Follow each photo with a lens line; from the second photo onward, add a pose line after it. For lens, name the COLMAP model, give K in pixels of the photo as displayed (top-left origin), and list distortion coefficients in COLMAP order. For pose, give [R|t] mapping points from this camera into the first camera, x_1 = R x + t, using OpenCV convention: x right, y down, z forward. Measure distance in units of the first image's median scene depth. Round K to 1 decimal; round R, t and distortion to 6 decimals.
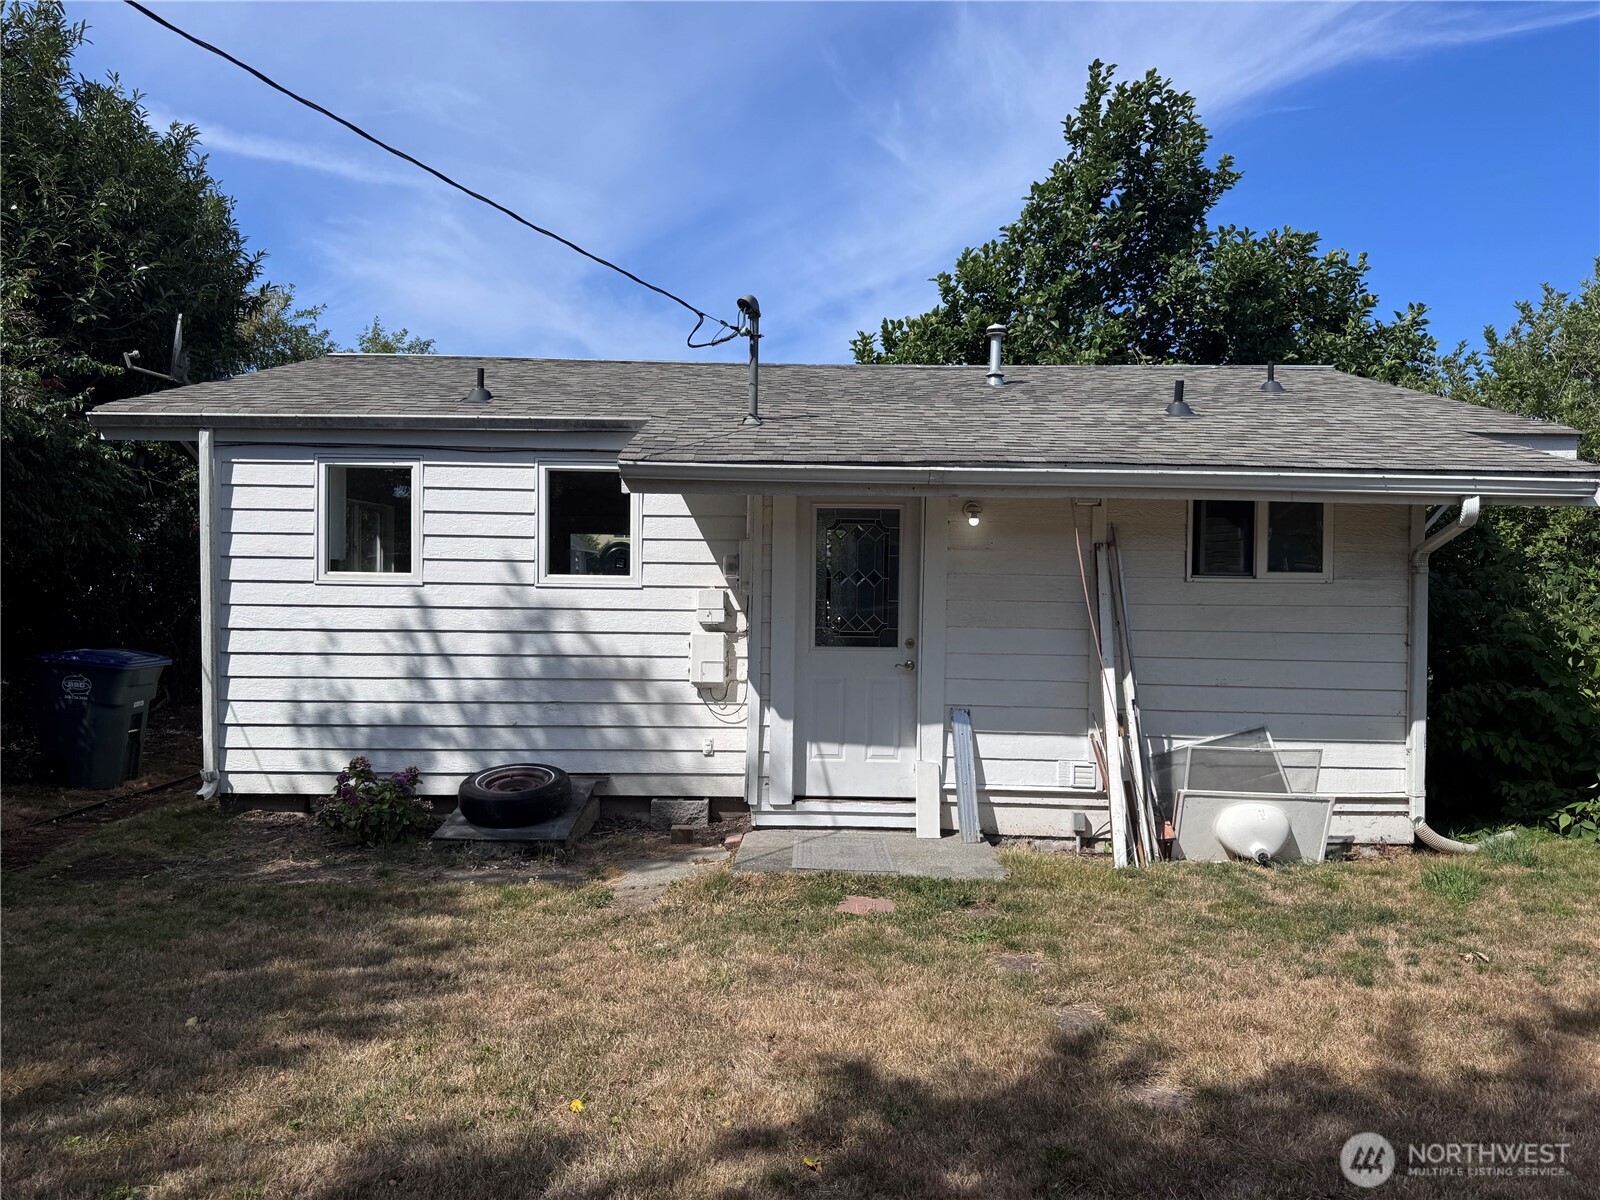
lens RADIAL K [[1126.7, 0, 800.0], [0, 1126.7, 600.0], [0, 0, 1]] dist [0.083089, -0.106950]
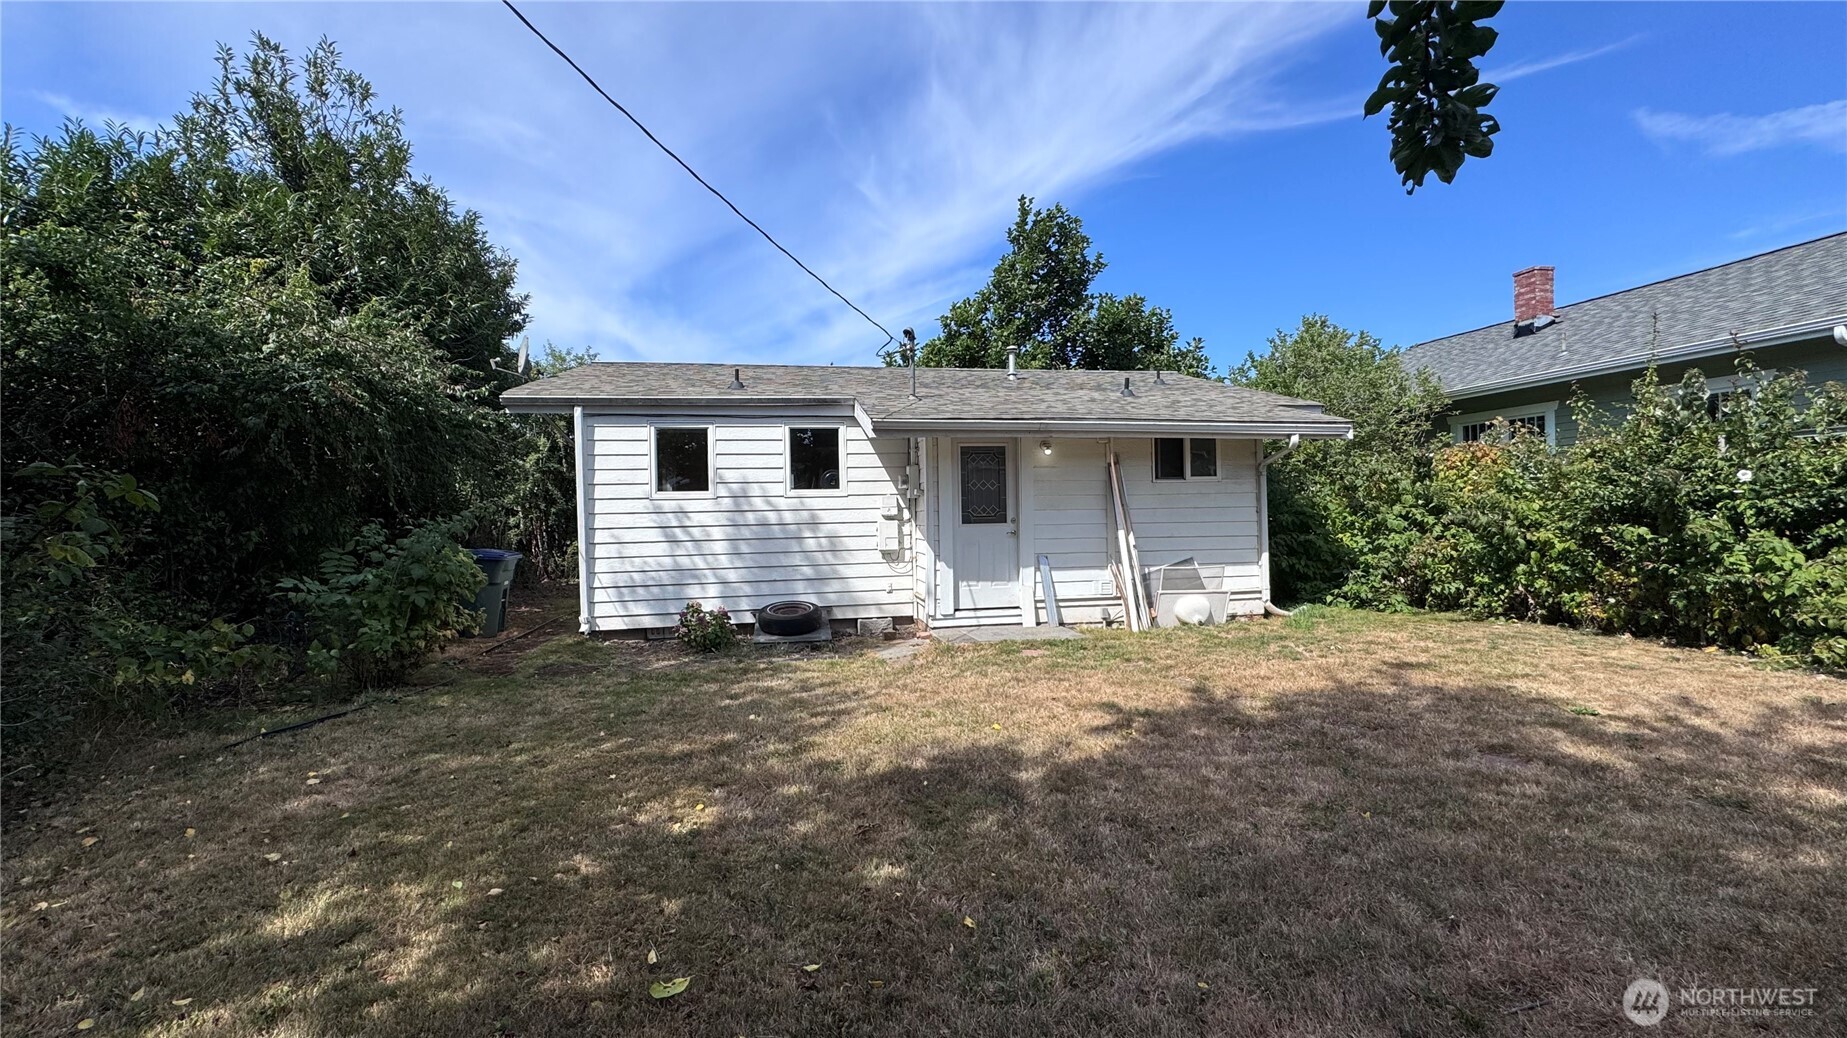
lens RADIAL K [[725.2, 0, 923.5], [0, 725.2, 519.0], [0, 0, 1]] dist [0.000282, 0.000237]
pose [[0.982234, -0.033870, 0.184577, -0.233350], [0.034688, 0.999397, -0.001208, 0.029090], [-0.184424, 0.007589, 0.982817, -0.101239]]
